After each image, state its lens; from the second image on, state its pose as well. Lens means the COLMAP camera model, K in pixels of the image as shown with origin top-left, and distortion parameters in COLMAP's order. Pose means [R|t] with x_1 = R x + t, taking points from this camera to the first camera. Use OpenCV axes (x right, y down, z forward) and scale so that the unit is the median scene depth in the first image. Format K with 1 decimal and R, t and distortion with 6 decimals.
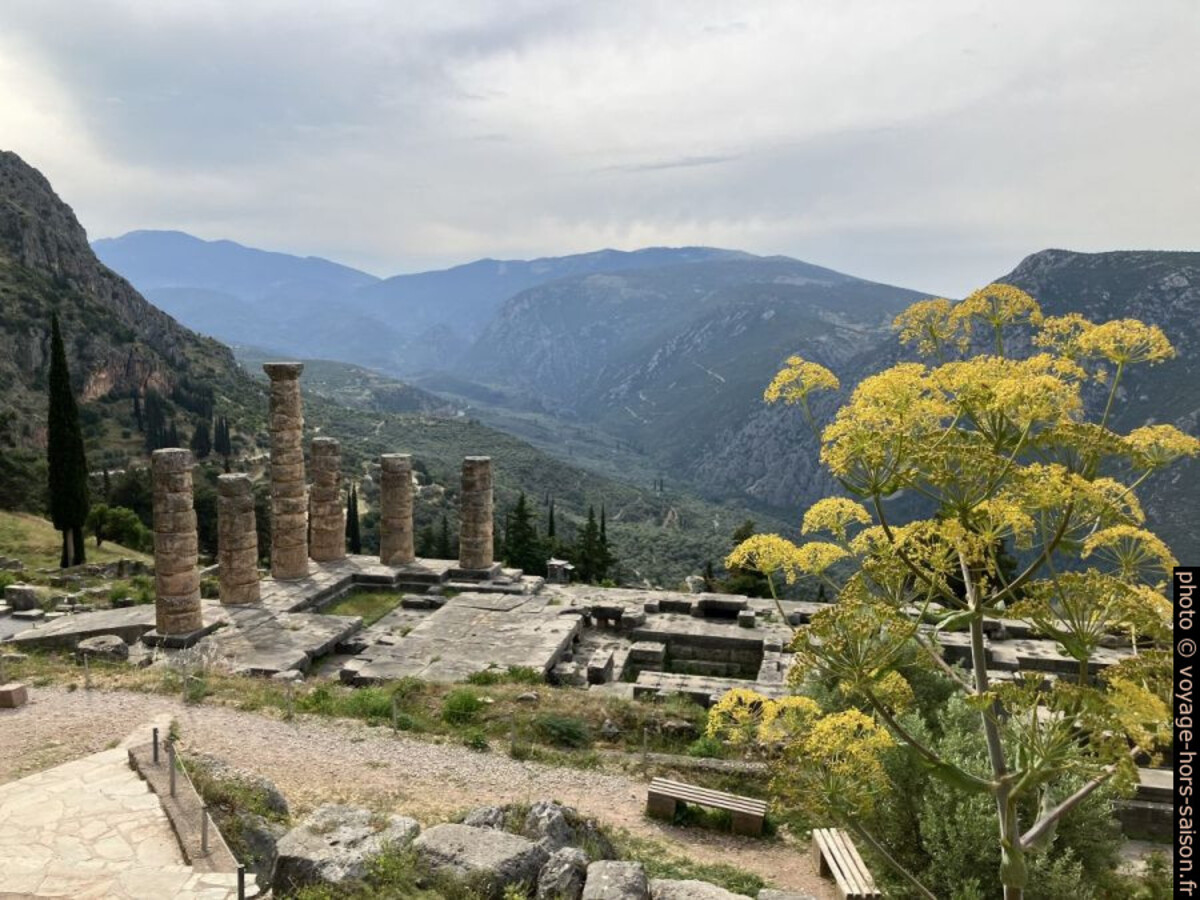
lens RADIAL K [[988.9, 0, 597.1], [0, 988.9, 452.4], [0, 0, 1]] dist [0.006299, 0.010086]
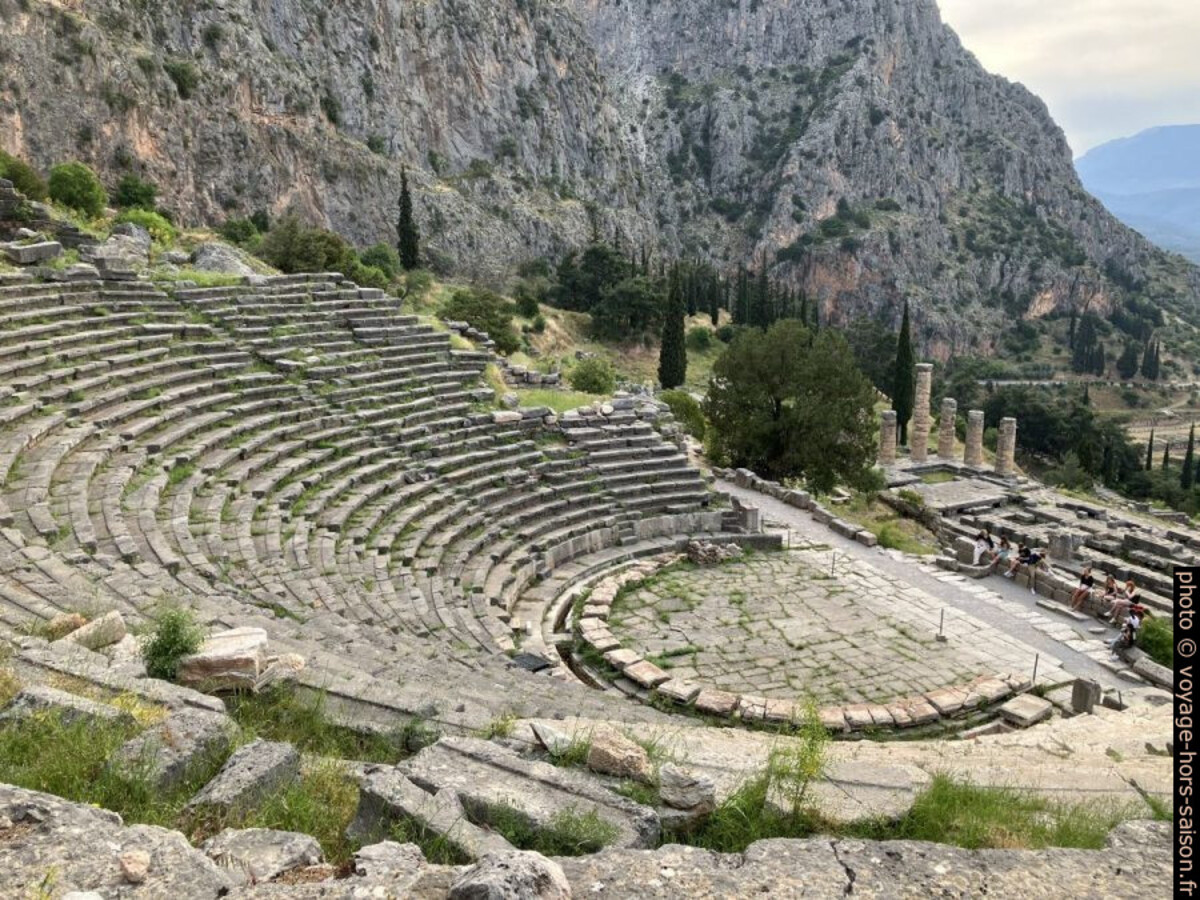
lens RADIAL K [[988.9, 0, 599.3], [0, 988.9, 450.3], [0, 0, 1]] dist [0.006299, 0.010086]
pose [[0.607009, 0.170279, -0.776238, 0.065100], [-0.097107, 0.985348, 0.140214, -0.009293], [0.788740, -0.009733, 0.614650, -0.063419]]
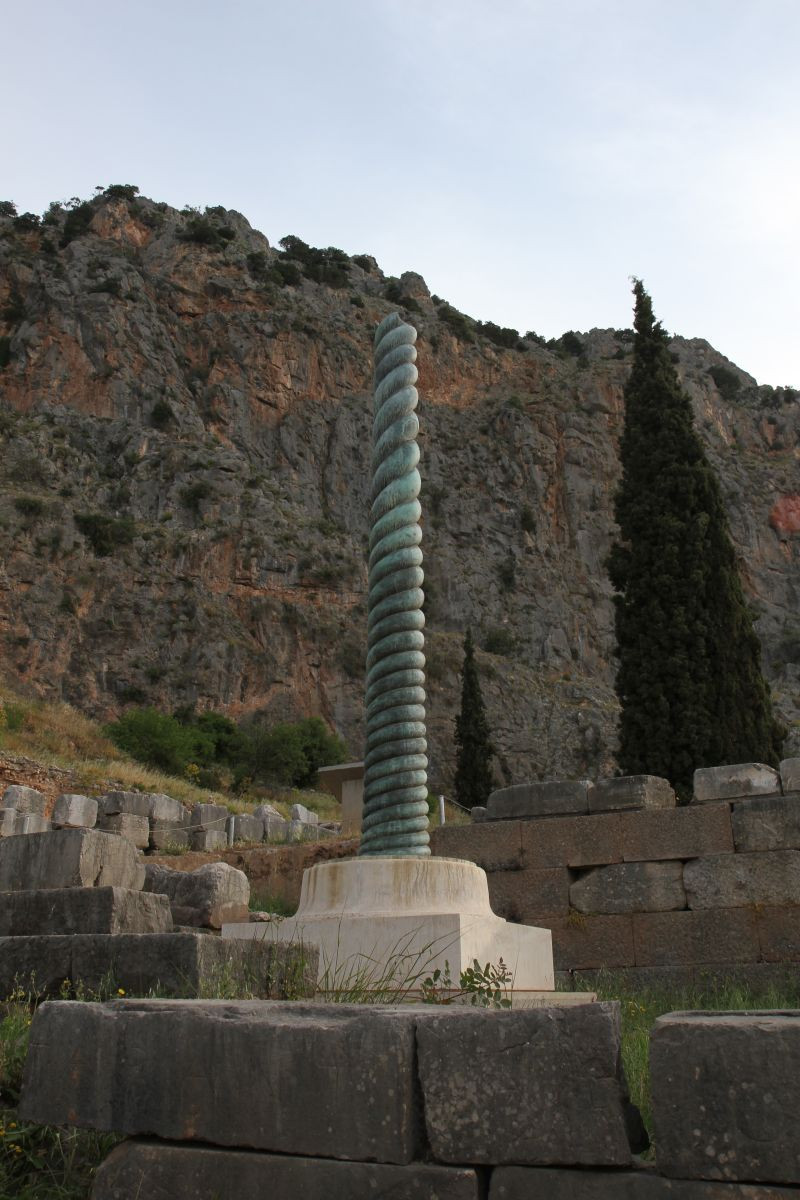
lens RADIAL K [[968.6, 0, 393.2], [0, 968.6, 603.3], [0, 0, 1]] dist [-0.074947, 0.012238]
pose [[-0.110879, -0.392292, -0.913134, -0.059027], [-0.130965, 0.916554, -0.377859, 0.010829], [0.985167, 0.077692, -0.153003, 0.076977]]
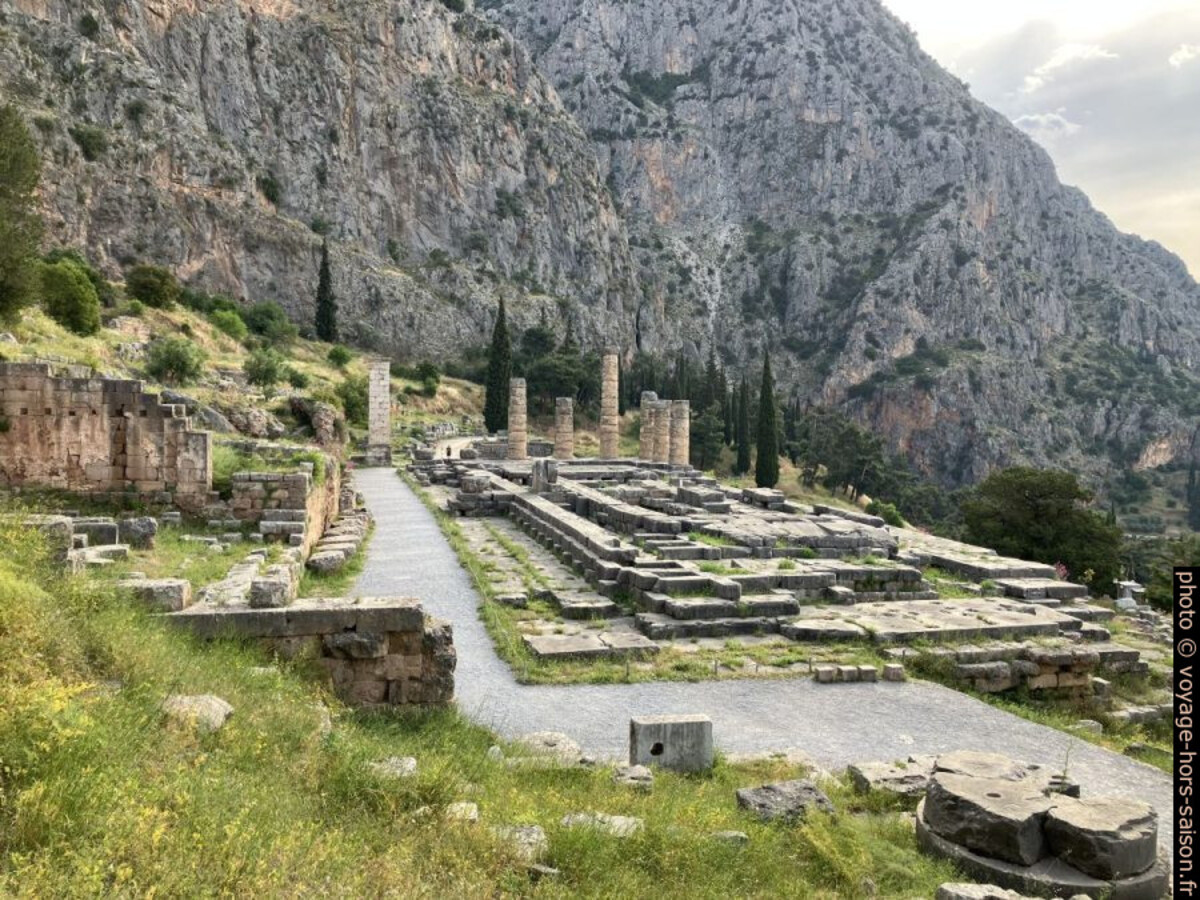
lens RADIAL K [[988.9, 0, 600.3], [0, 988.9, 448.4], [0, 0, 1]] dist [0.006299, 0.010086]
pose [[0.471907, 0.048962, -0.880288, 0.089531], [-0.128113, 0.991667, -0.013522, 0.009371], [0.872290, 0.119158, 0.474248, 0.007470]]
